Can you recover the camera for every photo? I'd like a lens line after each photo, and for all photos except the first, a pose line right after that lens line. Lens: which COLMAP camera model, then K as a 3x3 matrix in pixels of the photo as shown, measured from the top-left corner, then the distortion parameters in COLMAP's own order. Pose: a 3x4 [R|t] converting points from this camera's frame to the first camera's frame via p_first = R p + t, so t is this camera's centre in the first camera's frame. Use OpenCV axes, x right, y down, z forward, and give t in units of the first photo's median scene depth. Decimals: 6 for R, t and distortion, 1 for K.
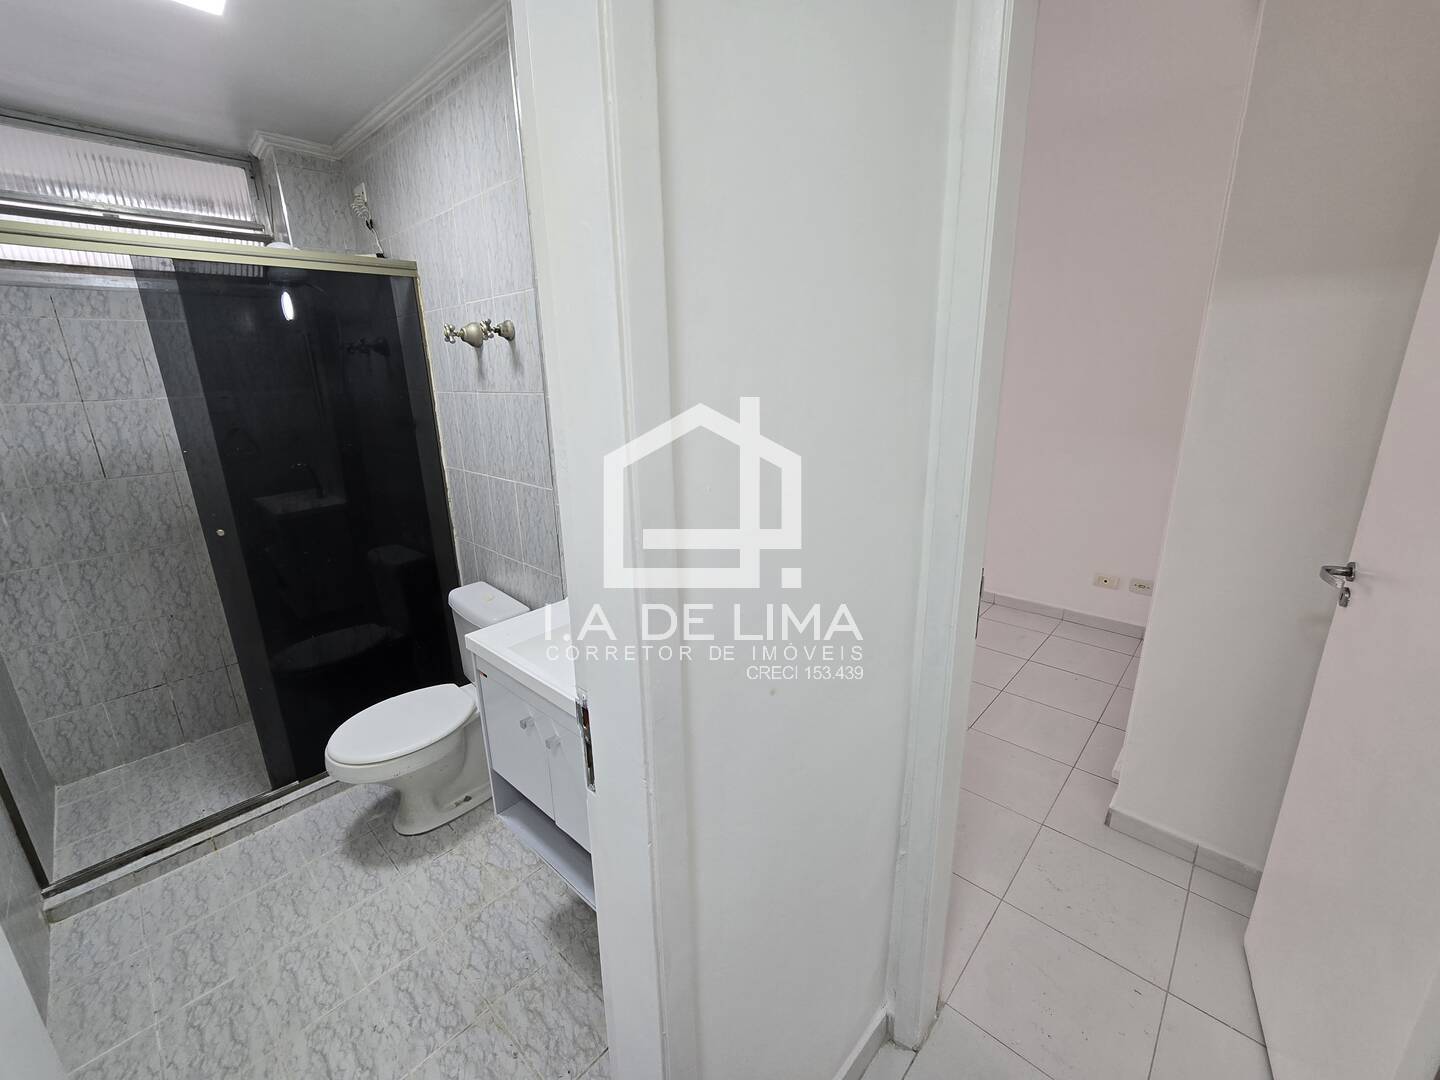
lens RADIAL K [[590.8, 0, 718.6], [0, 590.8, 539.4], [0, 0, 1]] dist [-0.007920, 0.003002]
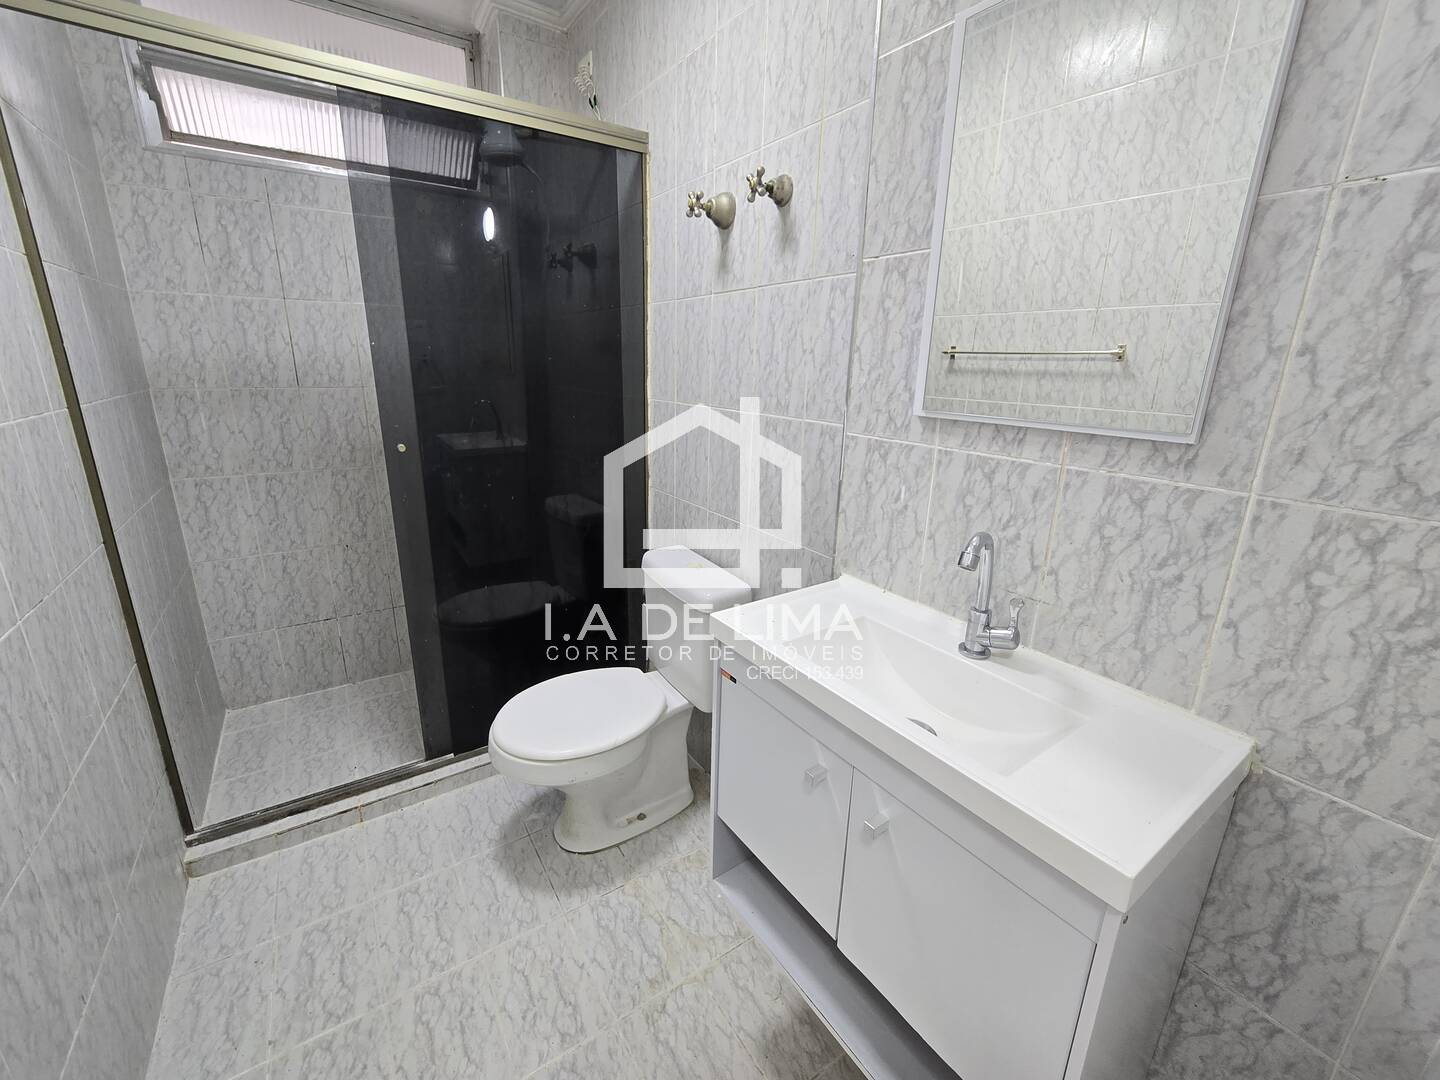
lens RADIAL K [[590.8, 0, 717.9], [0, 590.8, 543.9], [0, 0, 1]] dist [-0.007920, 0.003002]
pose [[0.972436, 0.111152, -0.204972, -0.208727], [-0.108091, 0.993798, 0.026110, 0.047780], [0.206603, -0.003234, 0.978420, 0.255725]]
